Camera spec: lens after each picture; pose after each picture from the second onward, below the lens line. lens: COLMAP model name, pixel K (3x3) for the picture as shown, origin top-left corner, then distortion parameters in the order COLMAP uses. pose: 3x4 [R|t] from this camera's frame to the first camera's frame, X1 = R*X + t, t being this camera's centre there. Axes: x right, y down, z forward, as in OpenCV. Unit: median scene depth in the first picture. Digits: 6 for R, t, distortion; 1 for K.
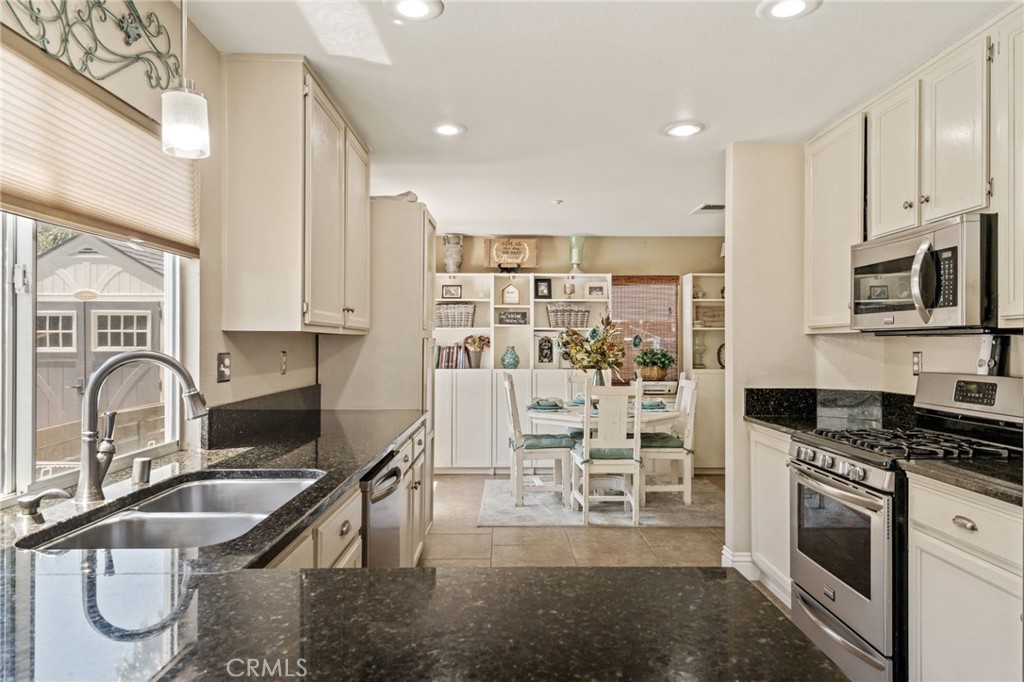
lens RADIAL K [[655.8, 0, 526.1], [0, 655.8, 342.4], [0, 0, 1]] dist [0.001992, -0.004451]
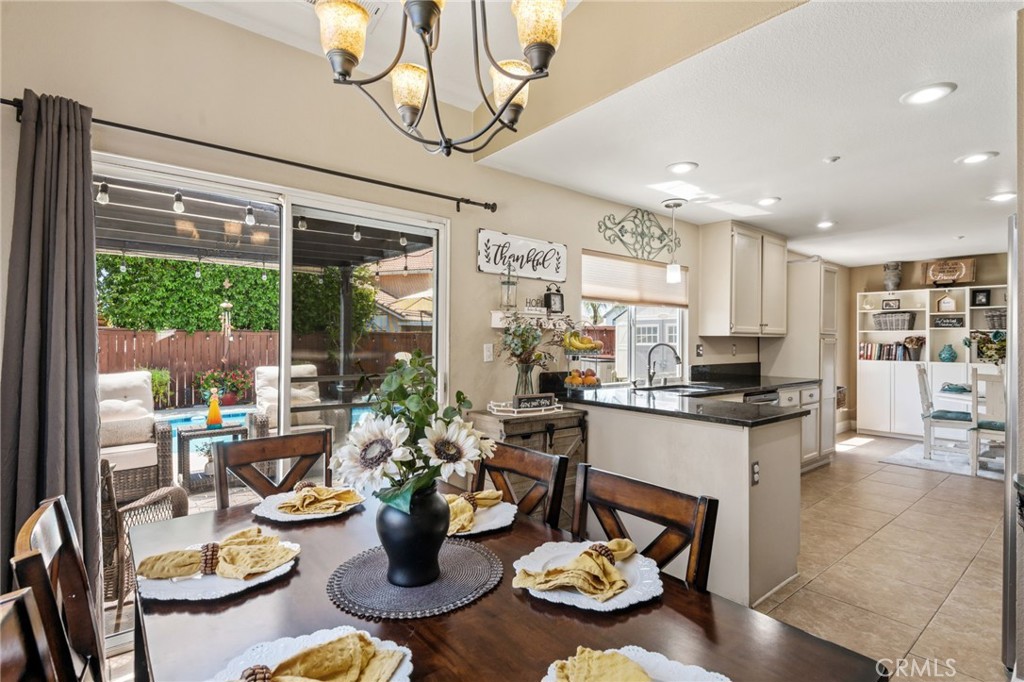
lens RADIAL K [[540.5, 0, 503.3], [0, 540.5, 339.9], [0, 0, 1]] dist [0.011784, -0.001210]
pose [[0.621077, 0.001629, -0.783748, 0.312647], [-0.003774, 0.999992, -0.000913, 0.001137], [0.783741, 0.003525, 0.621078, -0.391694]]
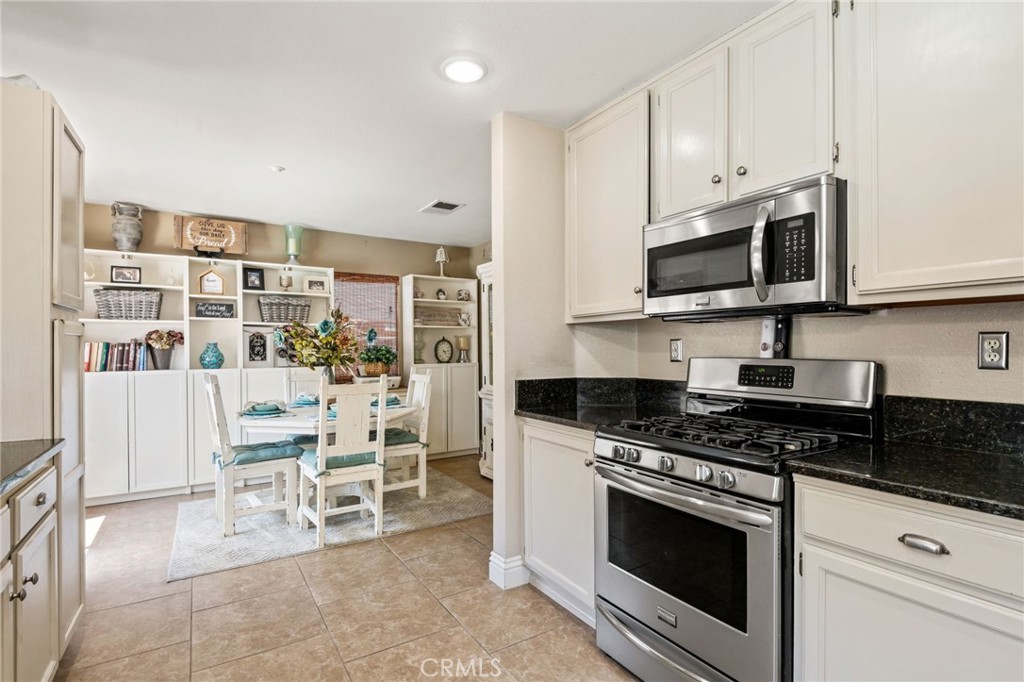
lens RADIAL K [[489.1, 0, 512.2], [0, 489.1, 350.2], [0, 0, 1]] dist [0.015438, -0.013034]
pose [[0.859895, -0.009769, 0.510377, -0.016456], [0.006011, 0.999941, 0.009012, 0.013903], [-0.510435, -0.004682, 0.859904, 0.273950]]
